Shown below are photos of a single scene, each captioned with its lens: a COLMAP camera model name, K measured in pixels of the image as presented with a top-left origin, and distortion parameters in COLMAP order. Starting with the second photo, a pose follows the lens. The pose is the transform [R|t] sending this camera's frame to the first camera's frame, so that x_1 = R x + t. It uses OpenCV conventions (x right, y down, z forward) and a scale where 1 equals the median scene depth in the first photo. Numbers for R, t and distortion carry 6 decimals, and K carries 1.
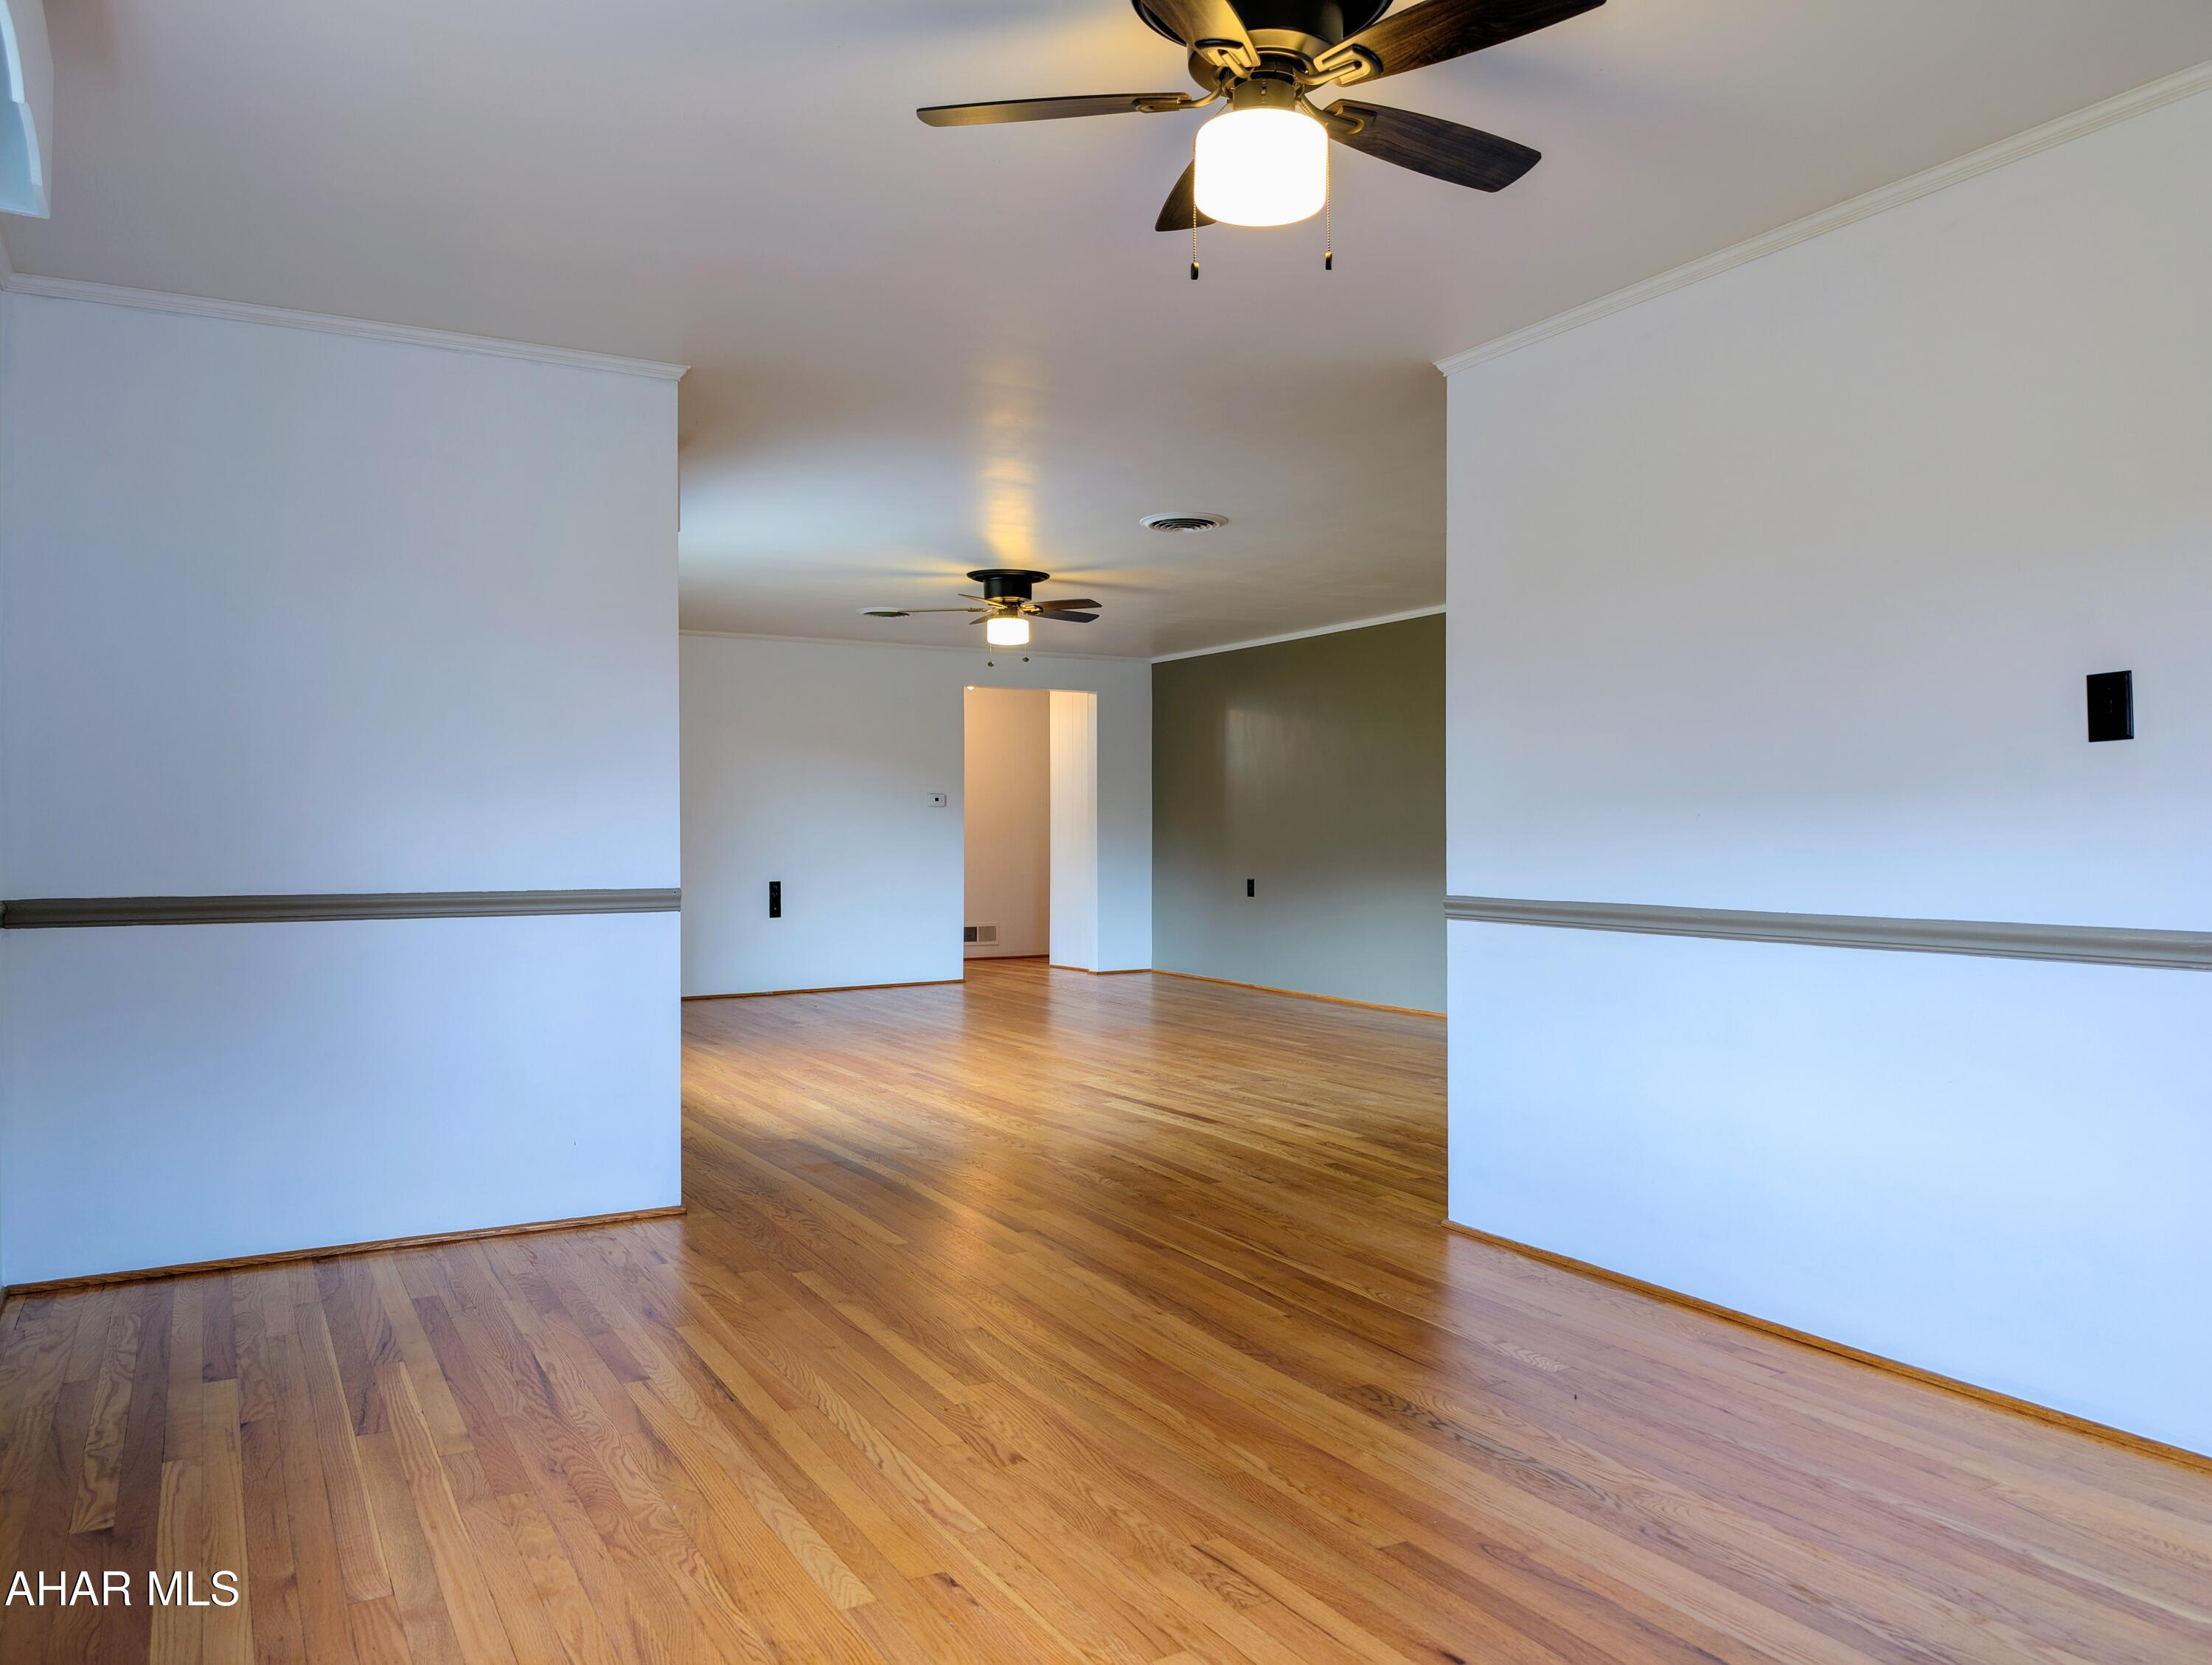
lens RADIAL K [[1595.1, 0, 1106.0], [0, 1595.1, 832.5], [0, 0, 1]] dist [0.000646, 0.000262]
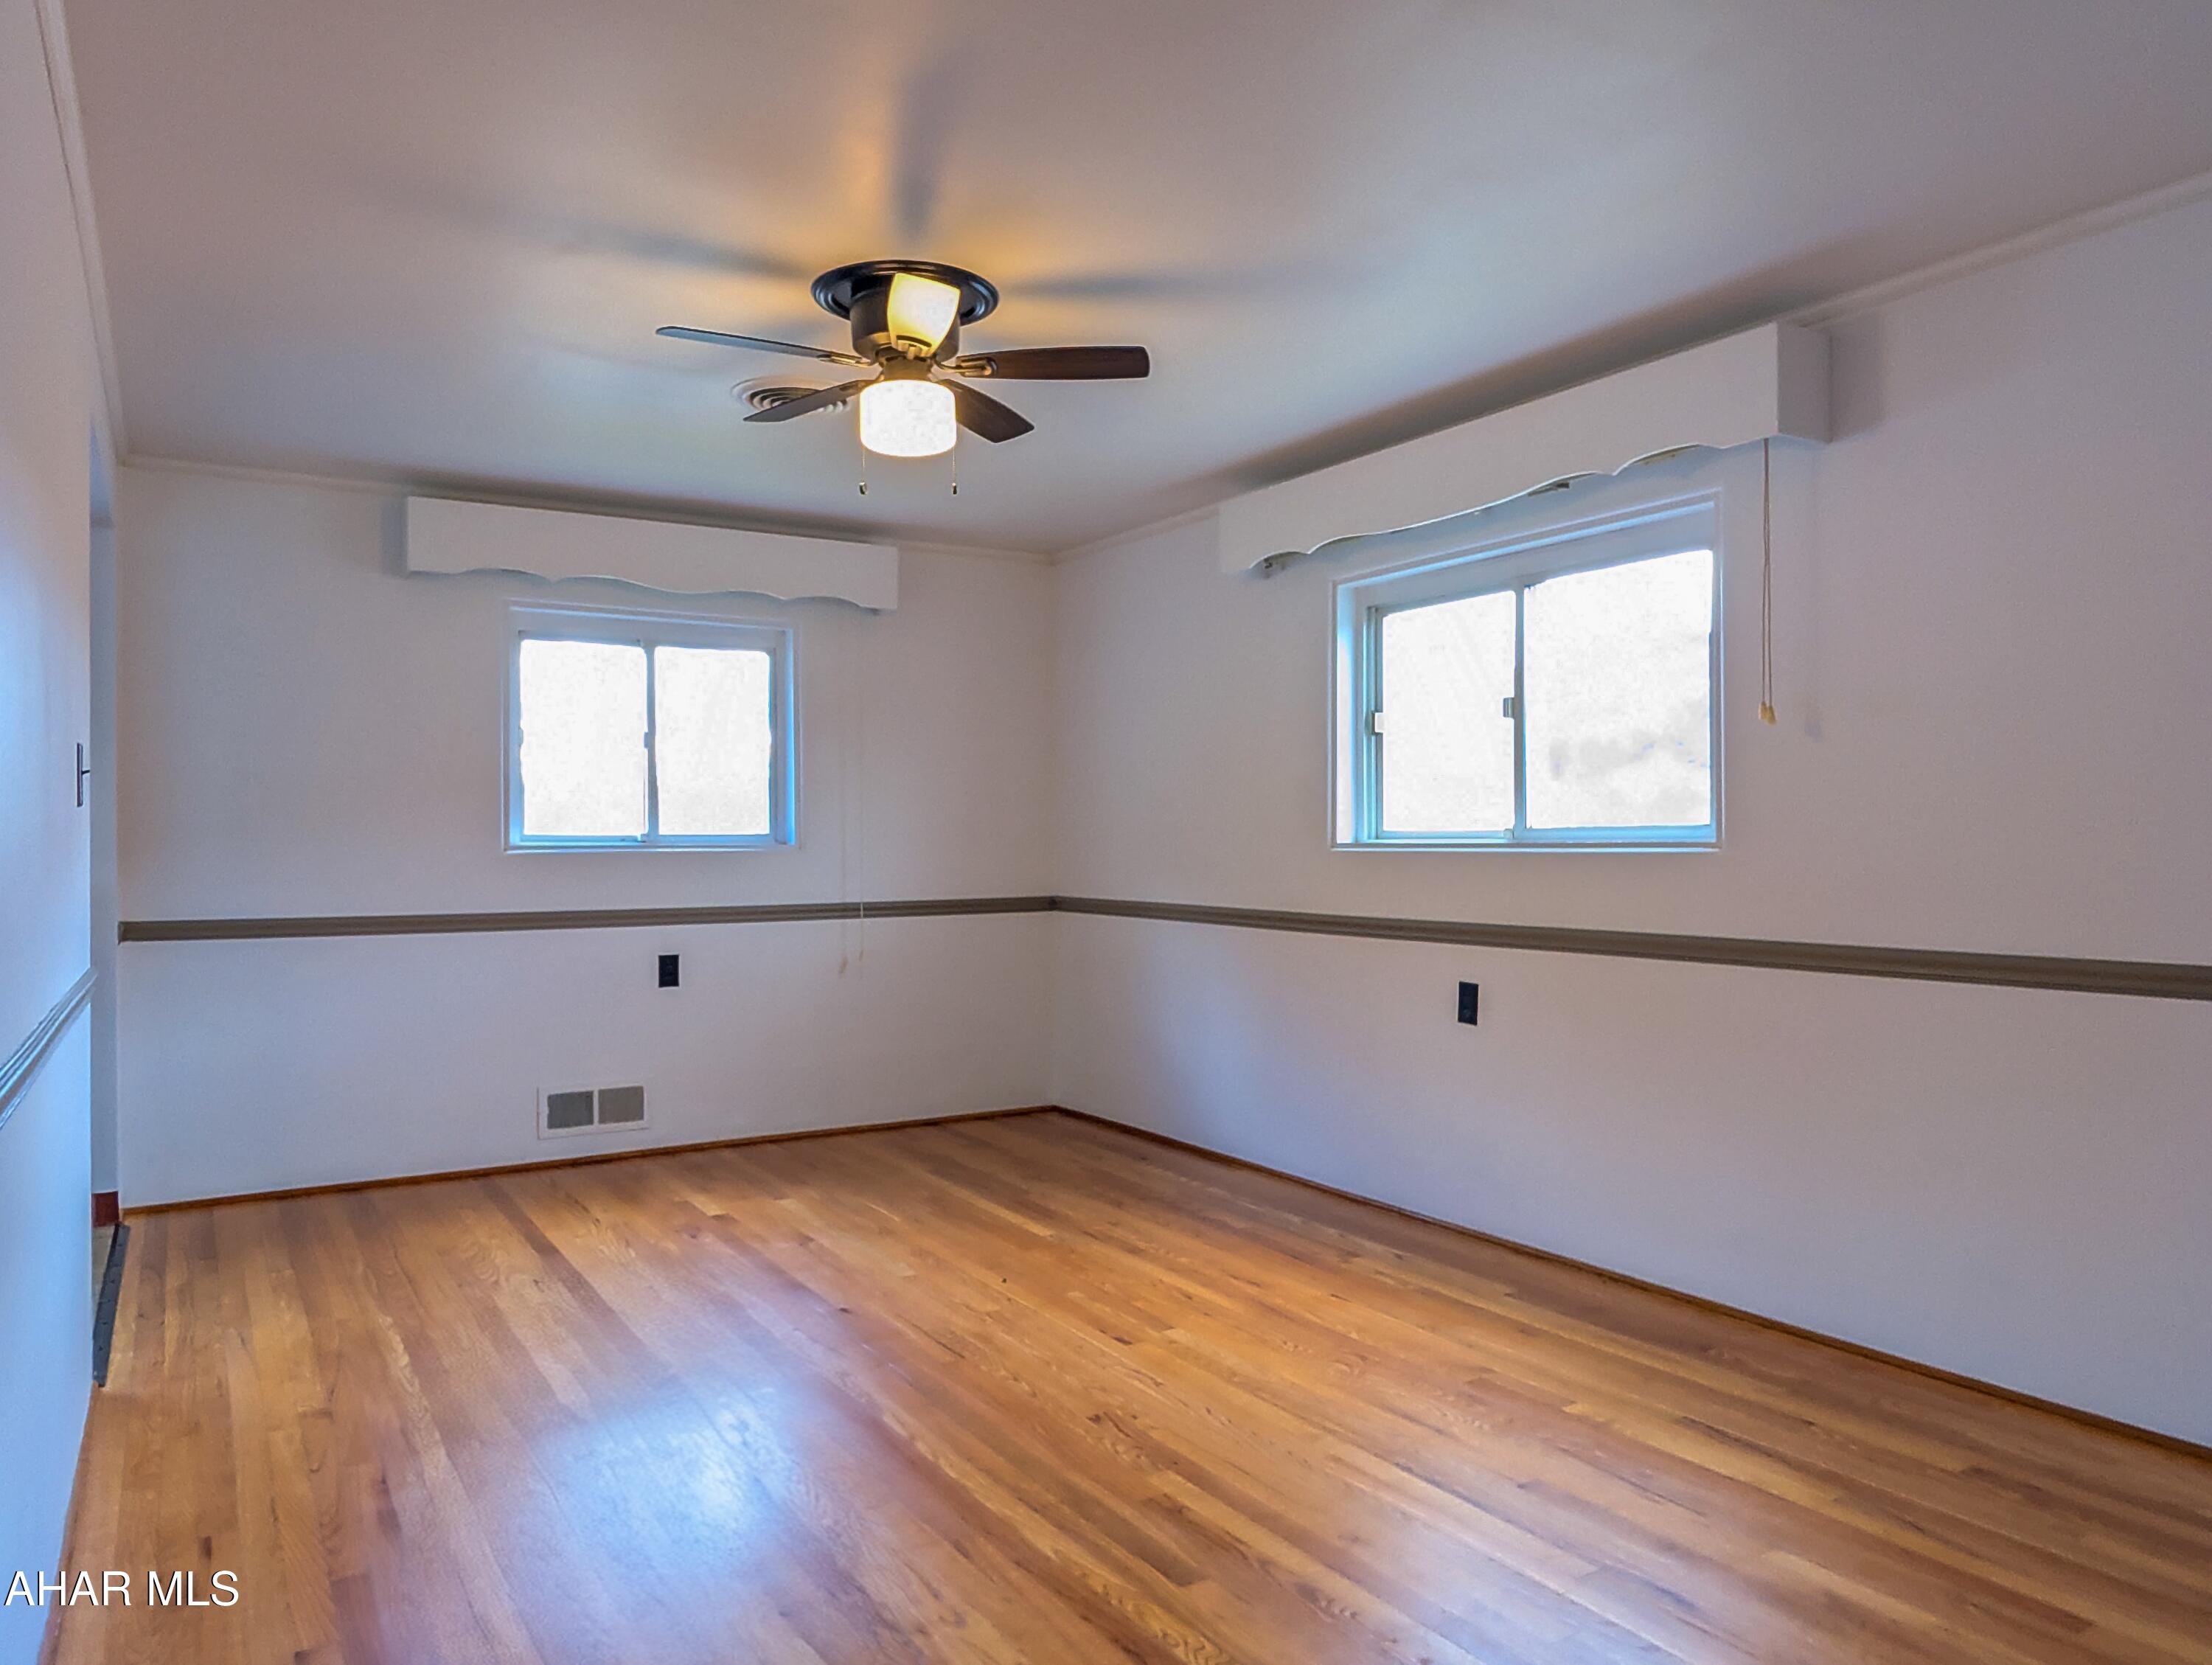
lens RADIAL K [[1331.4, 0, 1106.0], [0, 1331.4, 832.5], [0, 0, 1]] dist [-0.004347, -0.001597]
pose [[-0.999467, 0.007116, -0.031872, -0.034281], [0.006744, 0.999908, 0.011762, -0.046000], [0.031953, 0.011541, -0.999423, 1.891119]]
